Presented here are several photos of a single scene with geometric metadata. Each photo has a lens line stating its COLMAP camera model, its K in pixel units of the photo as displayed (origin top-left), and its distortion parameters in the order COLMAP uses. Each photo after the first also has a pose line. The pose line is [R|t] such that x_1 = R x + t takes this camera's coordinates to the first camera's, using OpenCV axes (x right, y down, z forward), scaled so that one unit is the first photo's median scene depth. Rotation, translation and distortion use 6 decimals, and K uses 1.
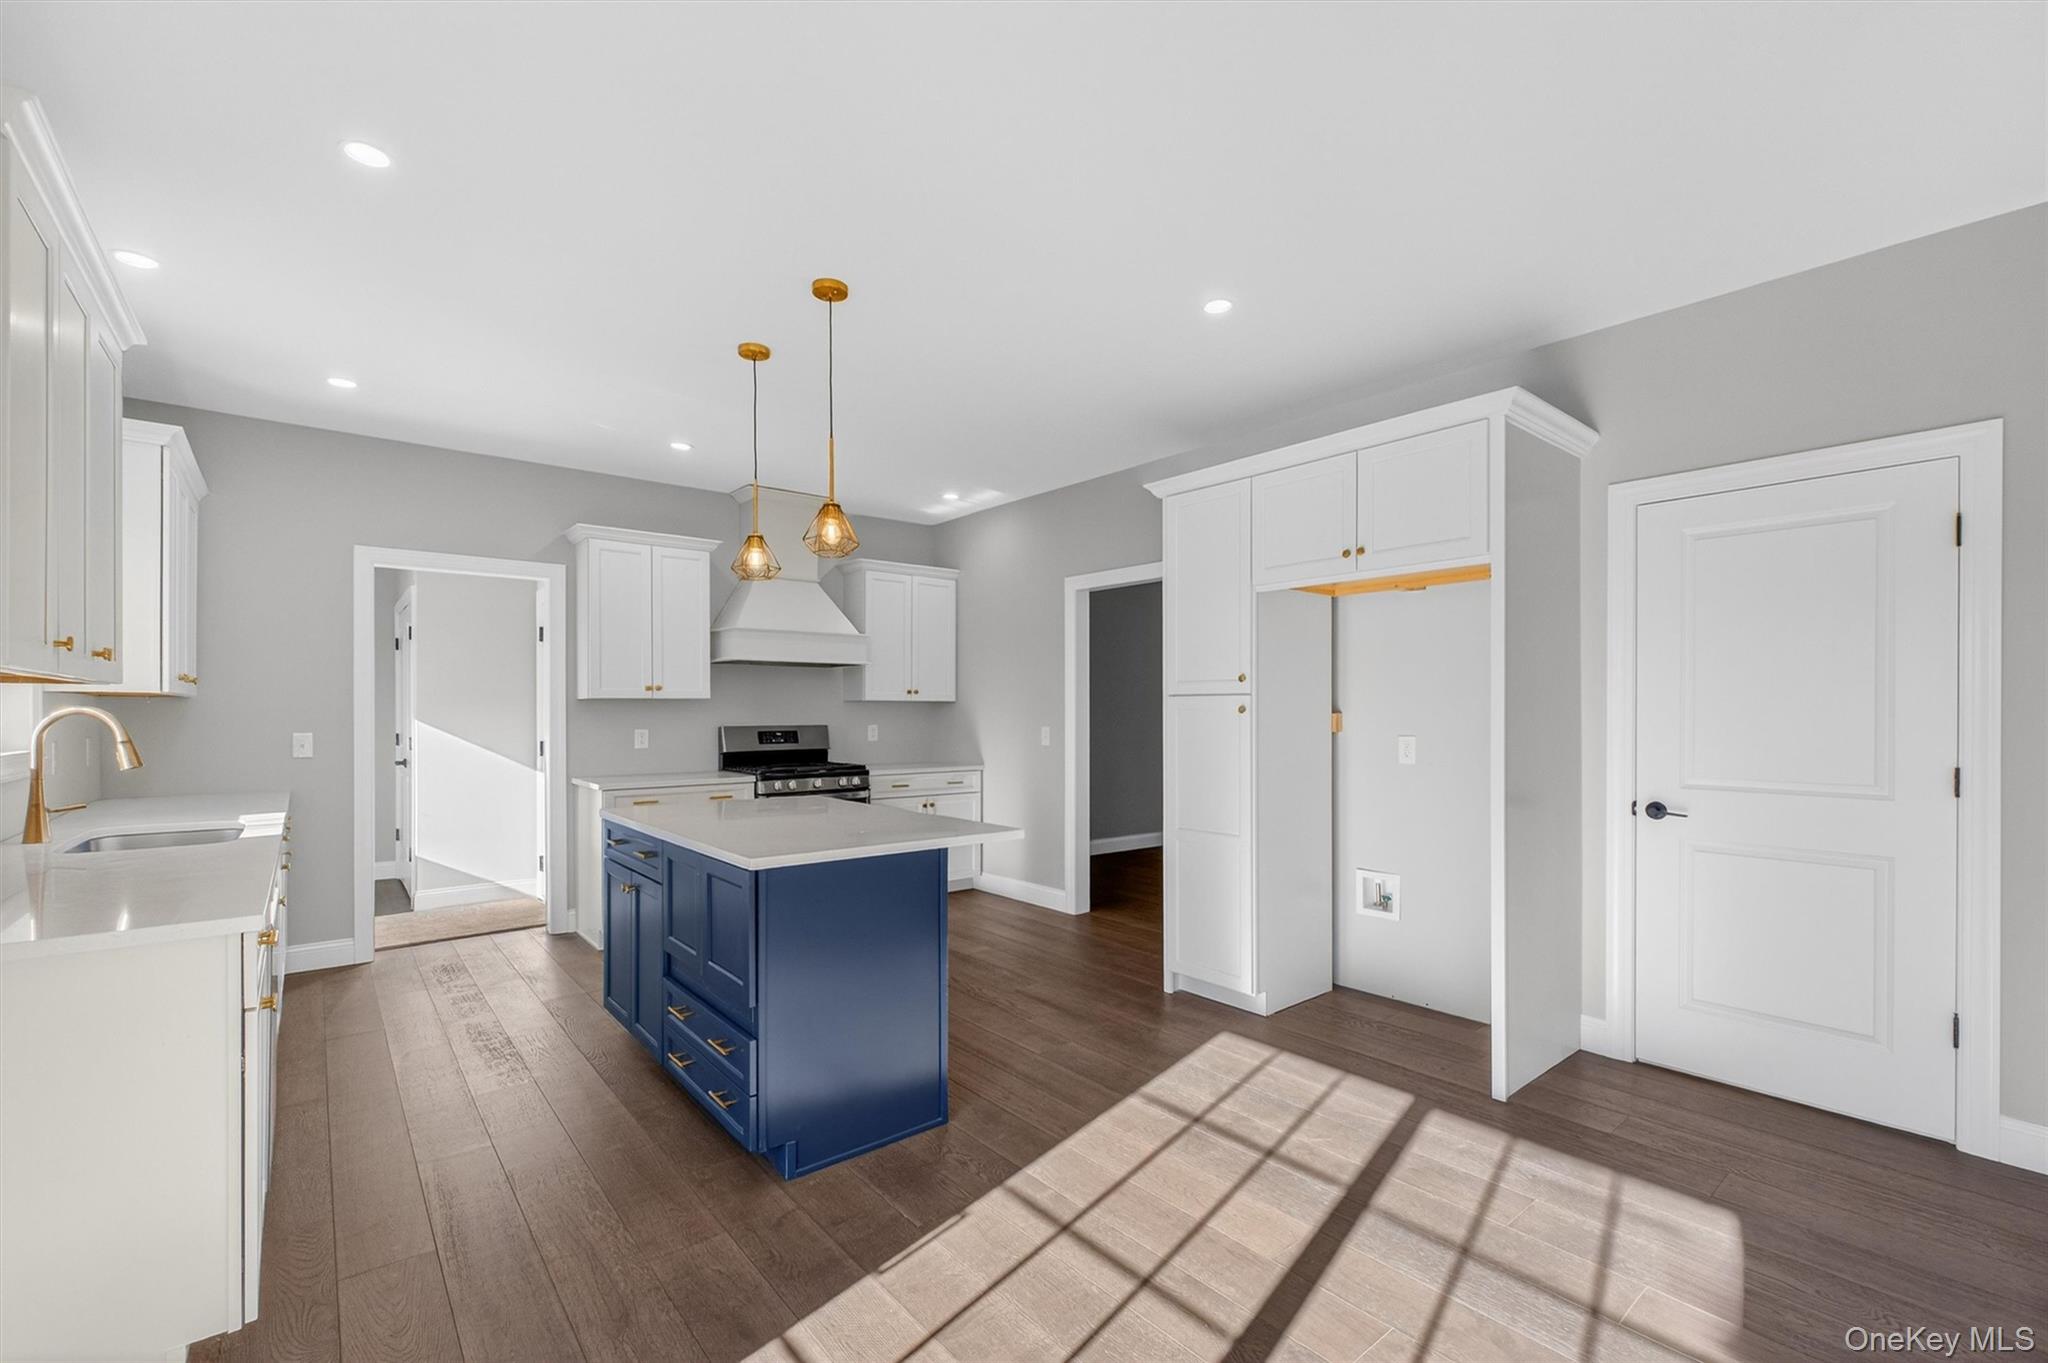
lens RADIAL K [[880.4, 0, 1025.1], [0, 880.4, 712.9], [0, 0, 1]] dist [0.009273, 0.000014]
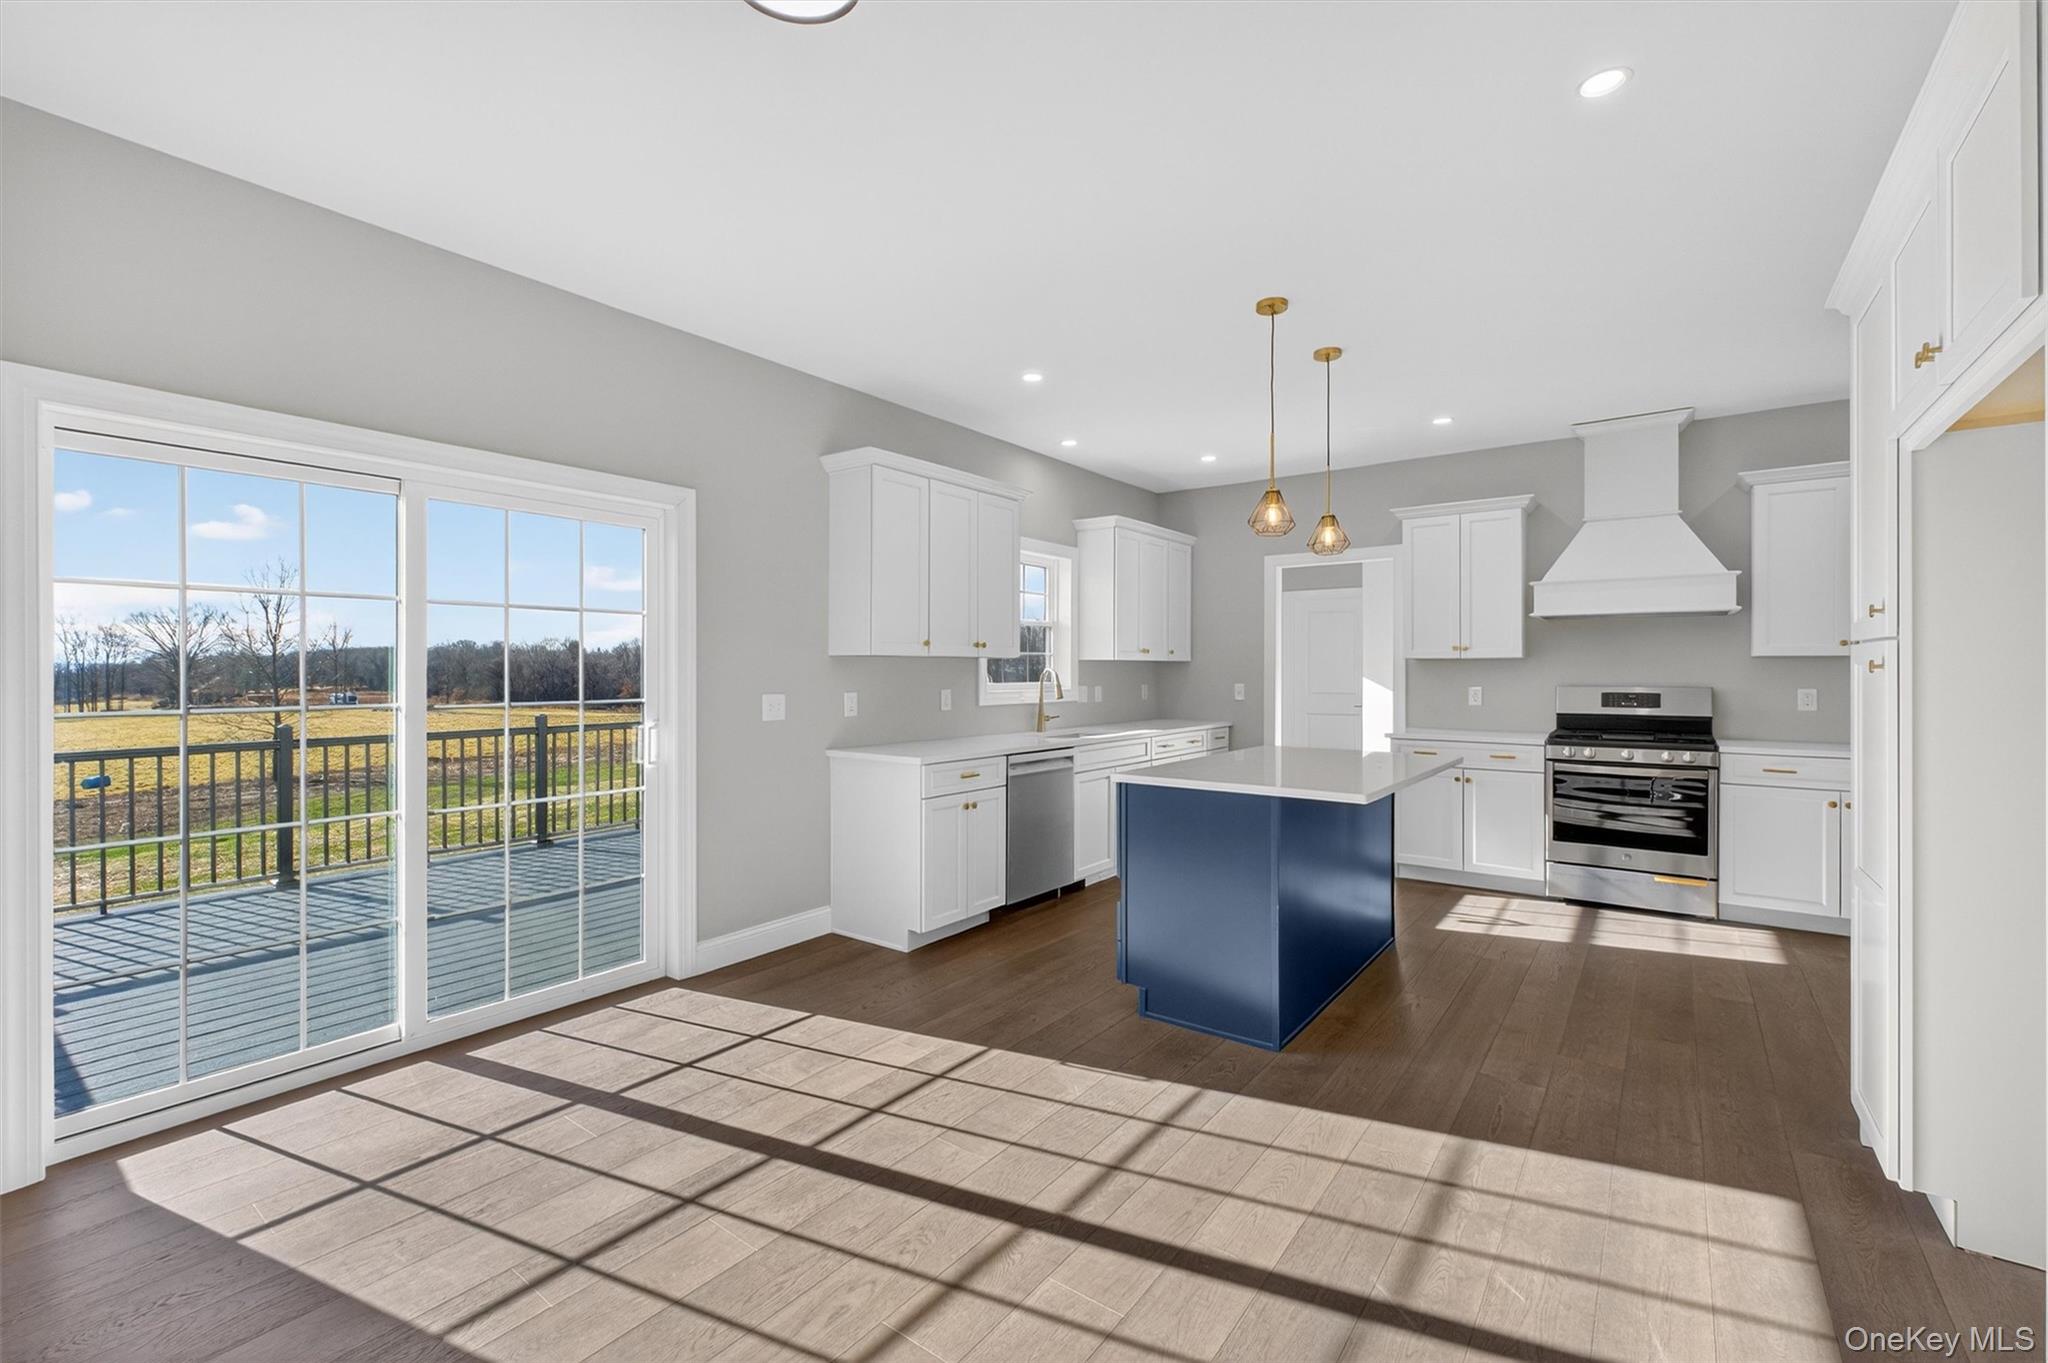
lens RADIAL K [[866.9, 0, 1025.1], [0, 866.9, 672.7], [0, 0, 1]] dist [0.000573, -0.000069]
pose [[0.240850, 0.004348, -0.970553, 0.646823], [-0.002768, 0.999989, 0.003793, -0.001765], [0.970558, 0.001773, 0.240859, 0.332575]]
